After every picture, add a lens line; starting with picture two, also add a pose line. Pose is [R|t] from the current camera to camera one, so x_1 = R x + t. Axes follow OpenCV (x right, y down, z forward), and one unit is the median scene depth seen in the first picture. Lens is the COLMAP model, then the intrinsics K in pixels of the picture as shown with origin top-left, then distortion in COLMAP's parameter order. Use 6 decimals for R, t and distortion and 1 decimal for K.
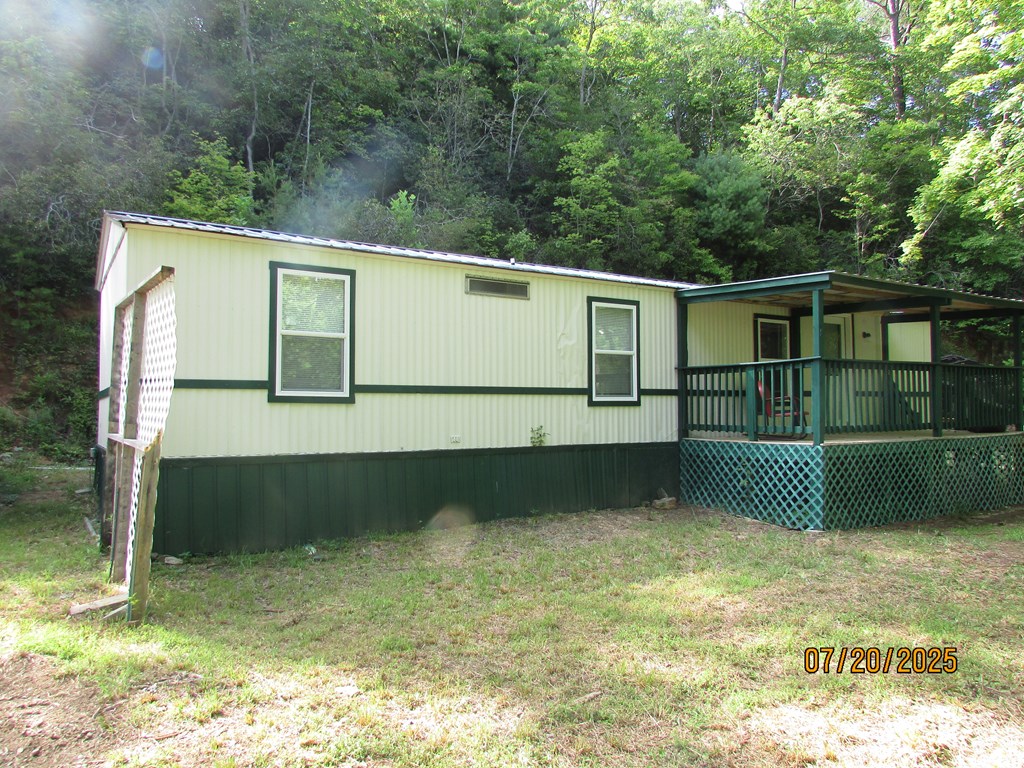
lens RADIAL K [[731.9, 0, 512.0], [0, 731.9, 384.0], [0, 0, 1]] dist [-0.007793, -0.001971]
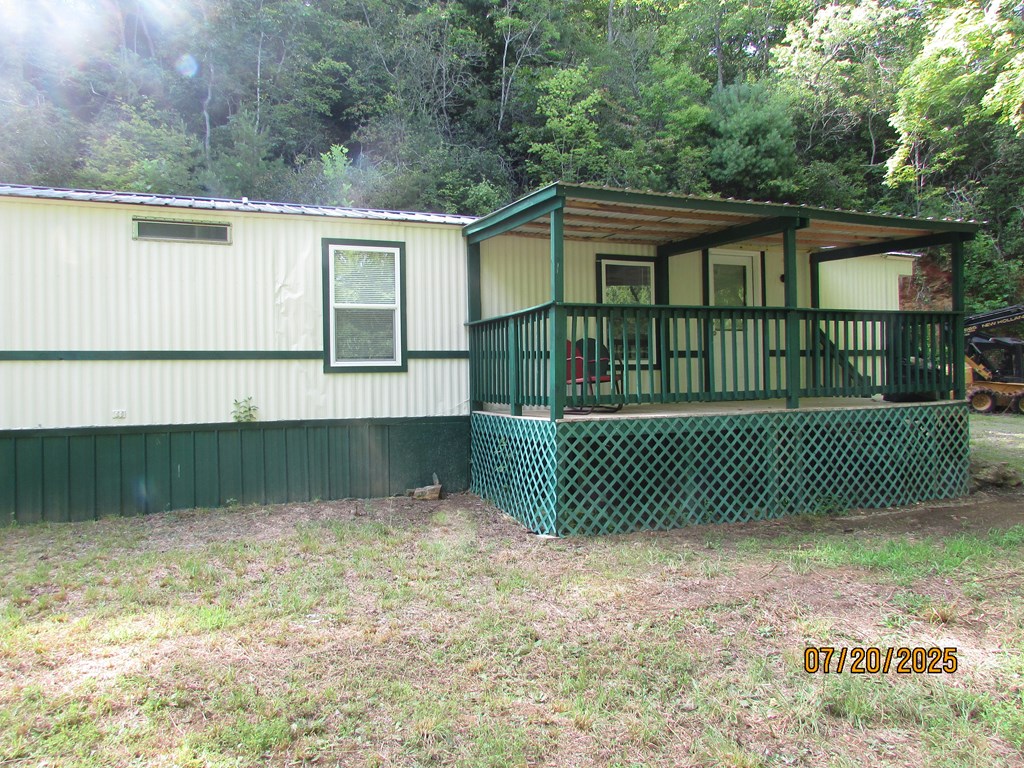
lens RADIAL K [[717.4, 0, 512.0], [0, 717.4, 384.0], [0, 0, 1]] dist [-0.012487, 0.001434]
pose [[0.982571, -0.008886, -0.185673, 0.307408], [0.016989, 0.998969, 0.042093, 0.008427], [0.185108, -0.044514, 0.981710, 0.166917]]
